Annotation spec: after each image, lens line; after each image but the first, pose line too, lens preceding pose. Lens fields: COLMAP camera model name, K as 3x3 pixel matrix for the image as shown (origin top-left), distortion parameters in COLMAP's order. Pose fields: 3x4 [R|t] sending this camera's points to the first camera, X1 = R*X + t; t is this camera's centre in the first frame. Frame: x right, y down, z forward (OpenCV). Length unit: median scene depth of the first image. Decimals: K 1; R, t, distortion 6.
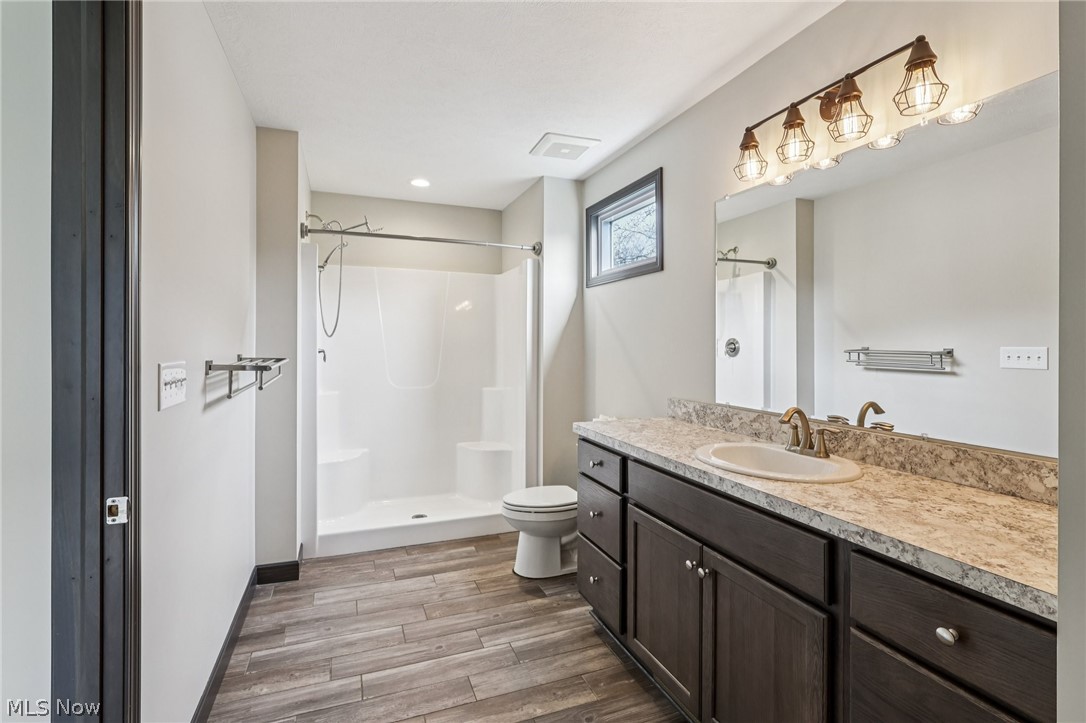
lens RADIAL K [[510.7, 0, 544.0], [0, 510.7, 339.7], [0, 0, 1]] dist [-0.000632, 0.000264]
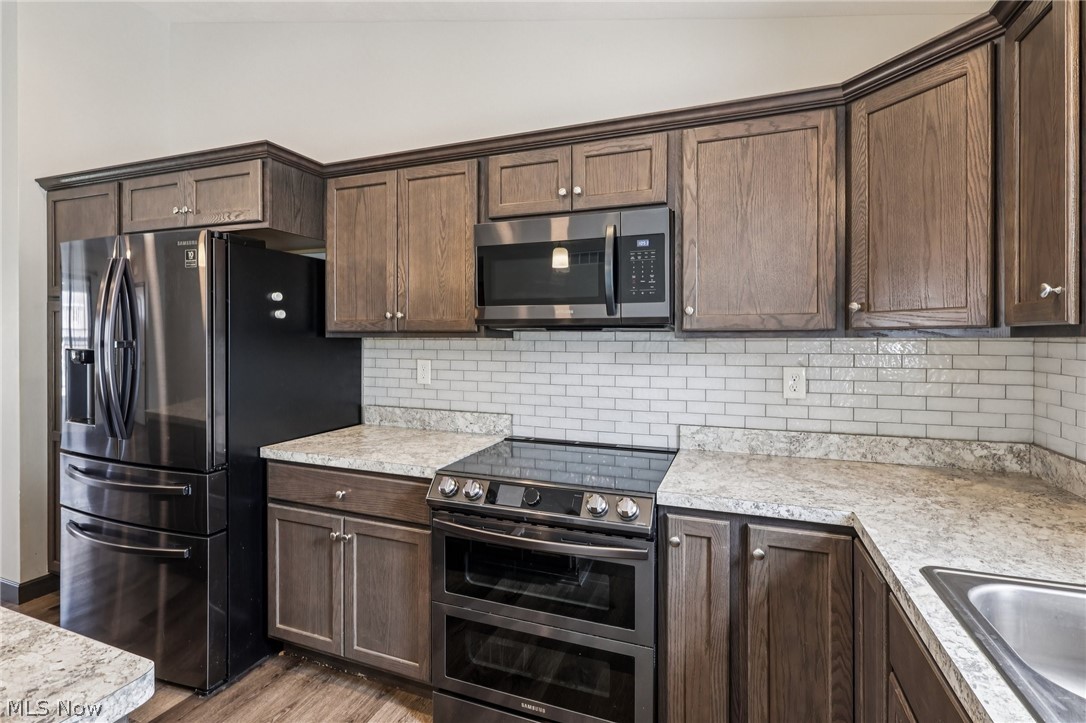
lens RADIAL K [[511.0, 0, 546.2], [0, 511.0, 344.0], [0, 0, 1]] dist [0.001136, 0.000390]
pose [[0.670935, -0.002824, 0.741511, -0.814080], [-0.004761, 0.999956, 0.008117, -0.034242], [-0.741501, -0.008976, 0.670892, 0.824708]]
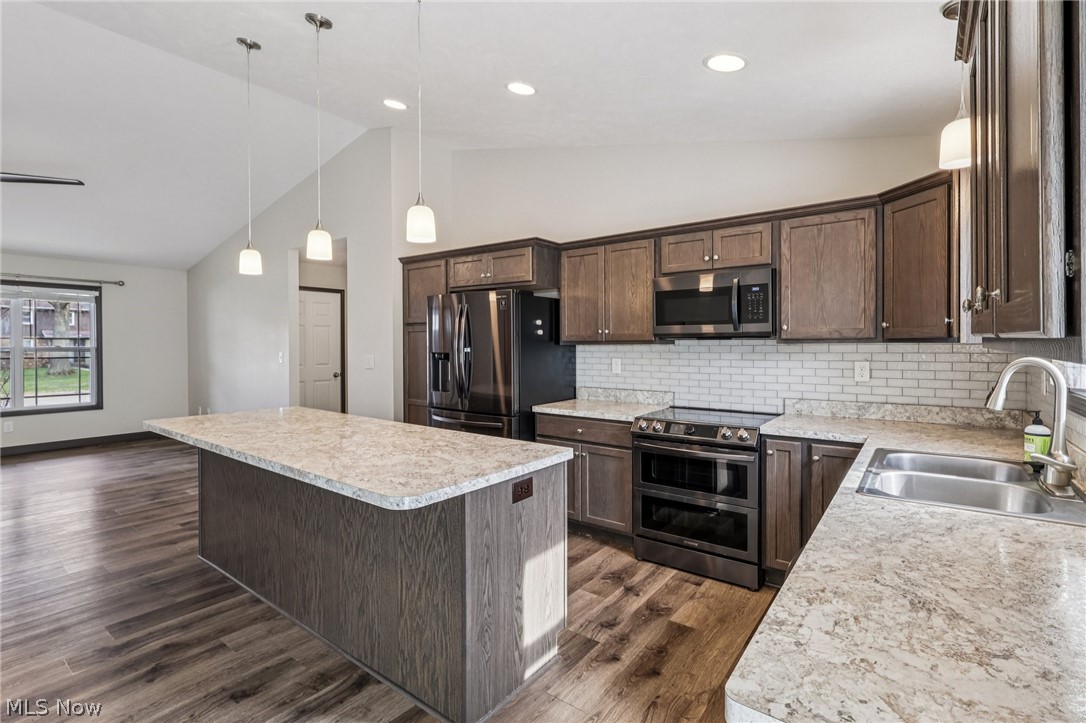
lens RADIAL K [[506.8, 0, 545.2], [0, 506.8, 352.6], [0, 0, 1]] dist [-0.003961, -0.000044]
pose [[0.850627, -0.011638, 0.525641, -1.643854], [0.003646, 0.999862, 0.016236, -0.041849], [-0.525757, -0.011894, 0.850551, 0.105436]]
